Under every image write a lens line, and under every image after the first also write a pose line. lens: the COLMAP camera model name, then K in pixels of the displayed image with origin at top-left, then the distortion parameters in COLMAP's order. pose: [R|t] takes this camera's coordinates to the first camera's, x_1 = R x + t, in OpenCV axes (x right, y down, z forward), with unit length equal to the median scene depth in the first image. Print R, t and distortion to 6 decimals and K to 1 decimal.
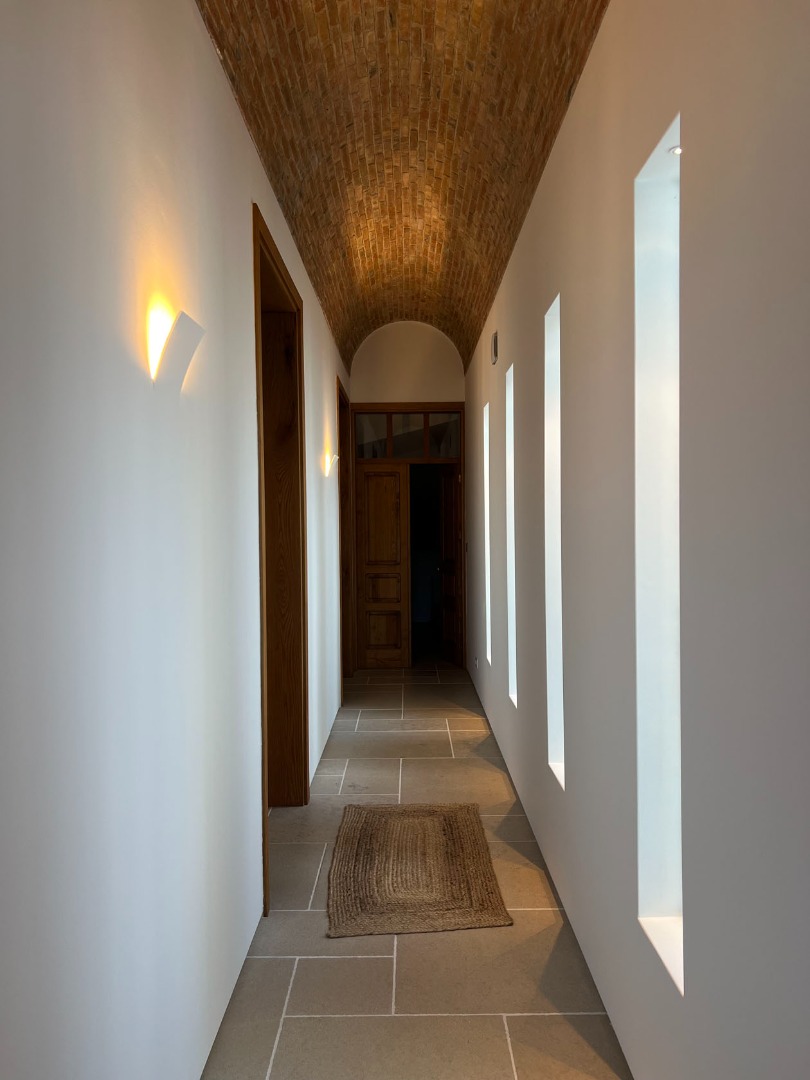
lens RADIAL K [[813.5, 0, 405.4], [0, 813.5, 540.0], [0, 0, 1]] dist [0.067659, -0.053627]
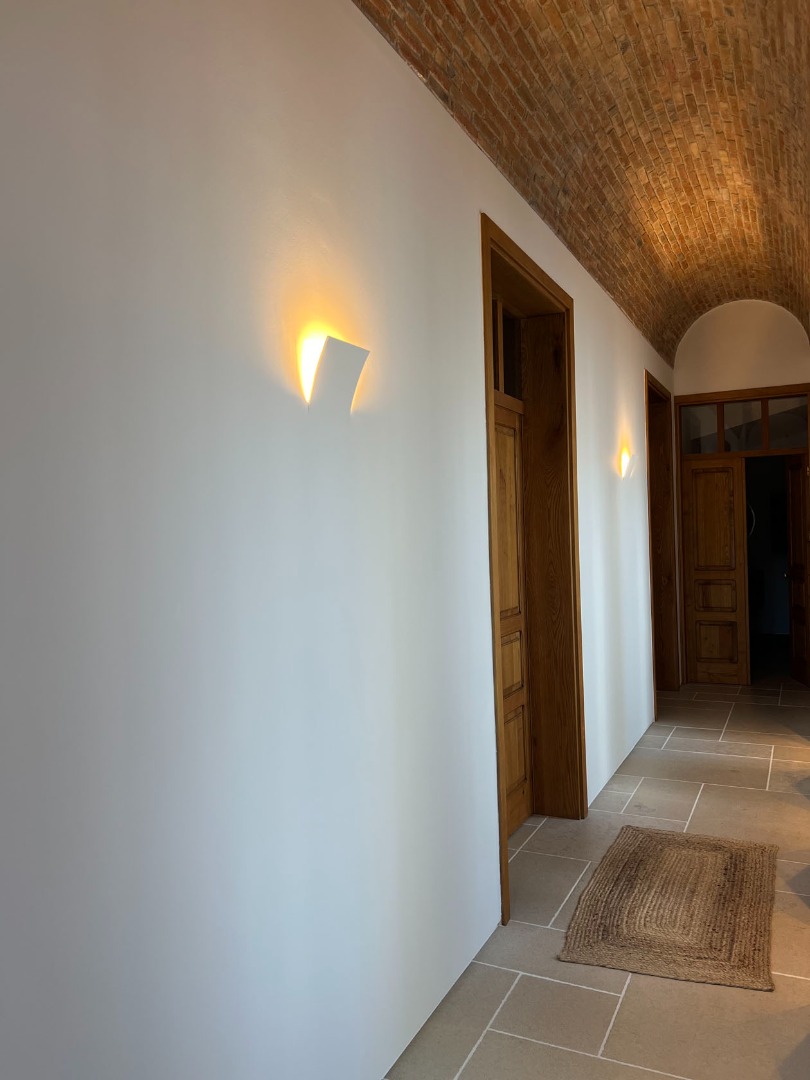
lens RADIAL K [[813.5, 0, 405.9], [0, 813.5, 542.3], [0, 0, 1]] dist [0.067659, -0.053627]
pose [[0.904395, -0.010409, -0.426569, 0.110527], [0.010100, 0.999945, -0.002987, -0.003097], [0.426577, -0.001607, 0.904450, 0.035235]]
